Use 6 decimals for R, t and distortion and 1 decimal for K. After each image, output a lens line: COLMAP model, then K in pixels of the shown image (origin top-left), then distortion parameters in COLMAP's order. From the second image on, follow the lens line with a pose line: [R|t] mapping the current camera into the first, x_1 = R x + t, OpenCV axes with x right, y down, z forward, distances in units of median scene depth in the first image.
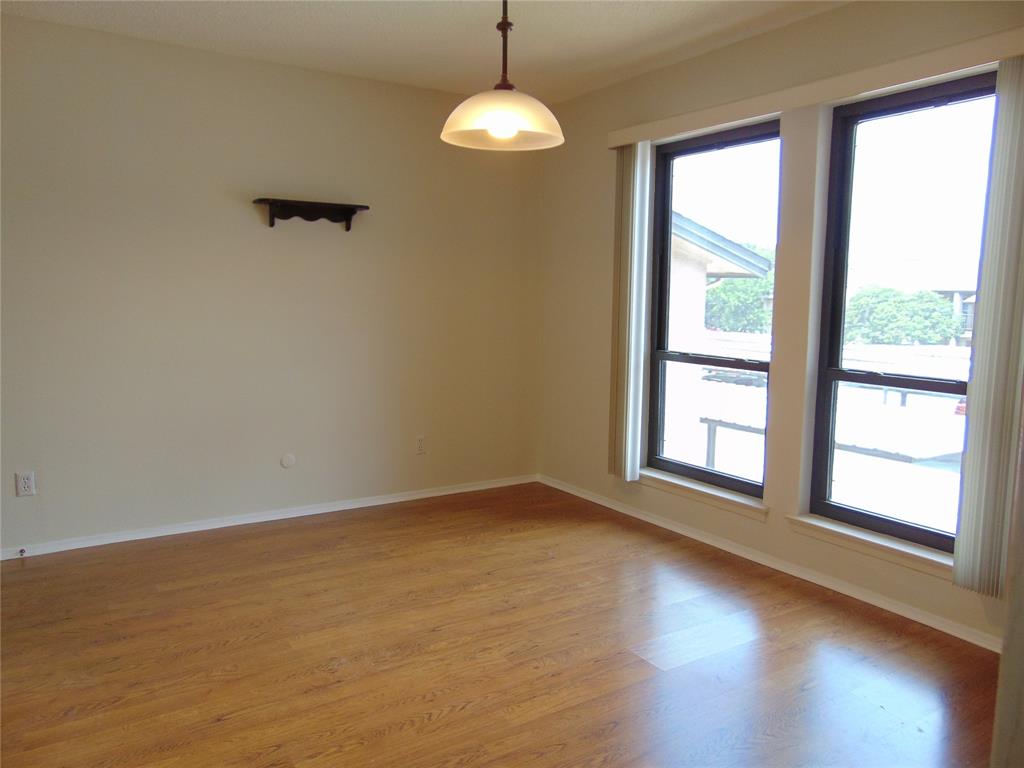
lens RADIAL K [[768.2, 0, 508.6], [0, 768.2, 389.7], [0, 0, 1]] dist [-0.033184, 0.081543]
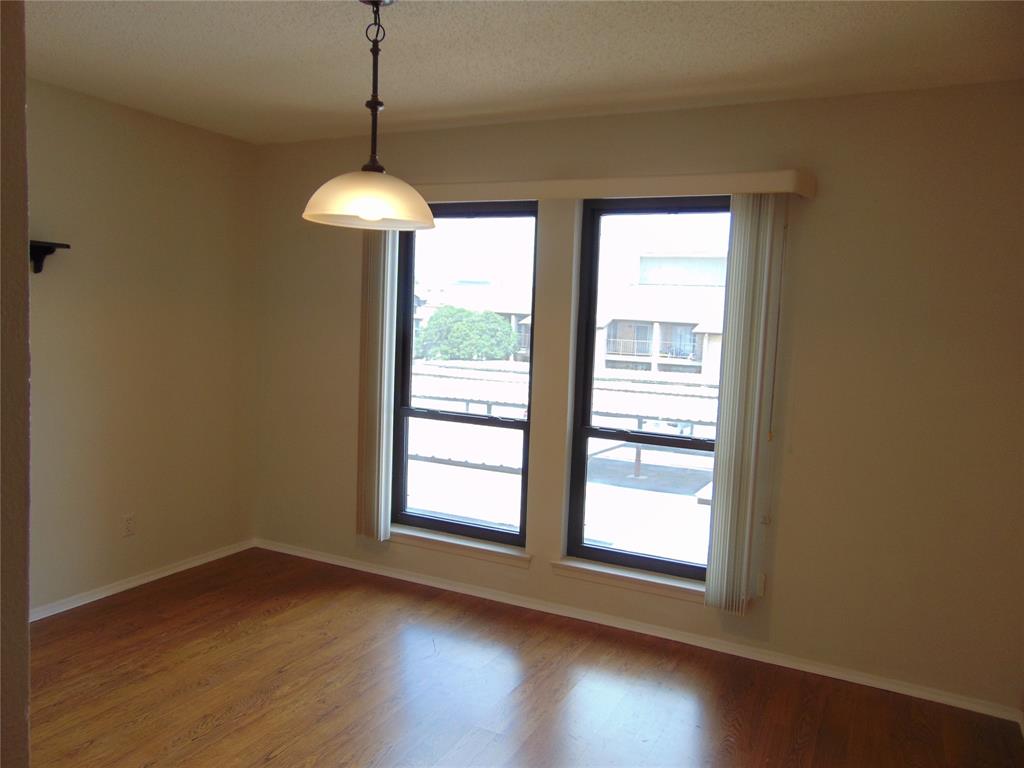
lens RADIAL K [[768.2, 0, 508.6], [0, 768.2, 389.7], [0, 0, 1]] dist [-0.033184, 0.081543]
pose [[0.861599, -0.027335, 0.506853, -0.216991], [0.036352, 0.999308, -0.007902, -0.067775], [-0.506286, 0.025233, 0.861996, 0.067637]]
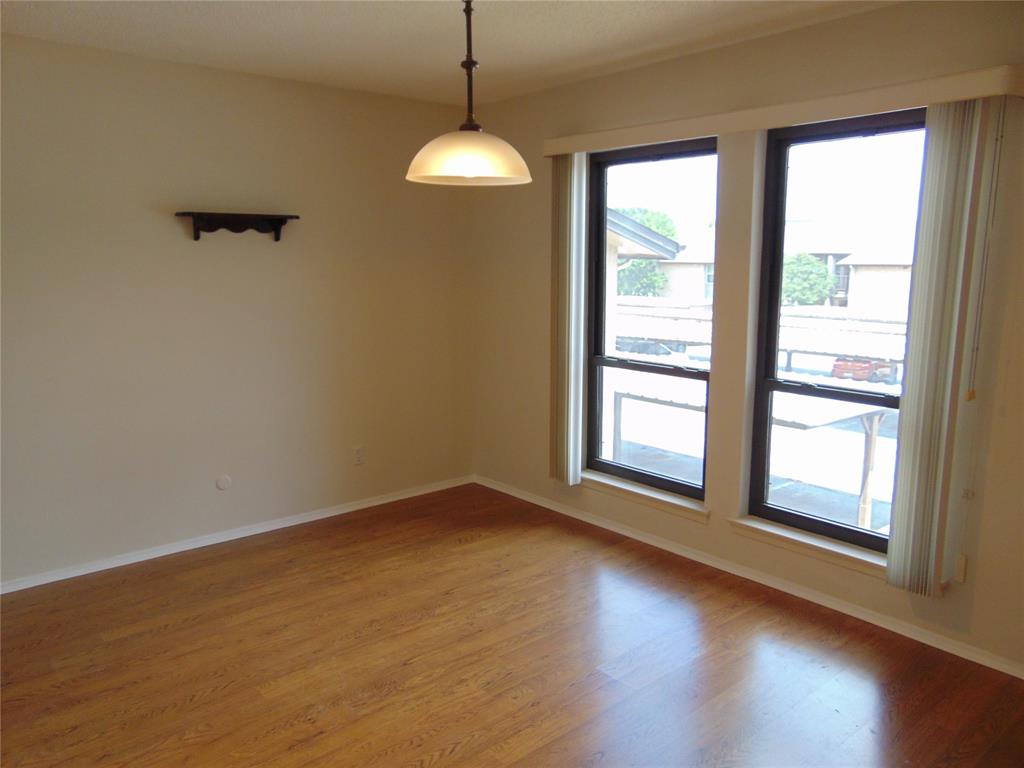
lens RADIAL K [[768.2, 0, 508.6], [0, 768.2, 389.7], [0, 0, 1]] dist [-0.033184, 0.081543]
pose [[0.990698, -0.036338, 0.131135, -0.061028], [0.030346, 0.998414, 0.047410, -0.064691], [-0.132650, -0.042990, 0.990230, 0.003549]]
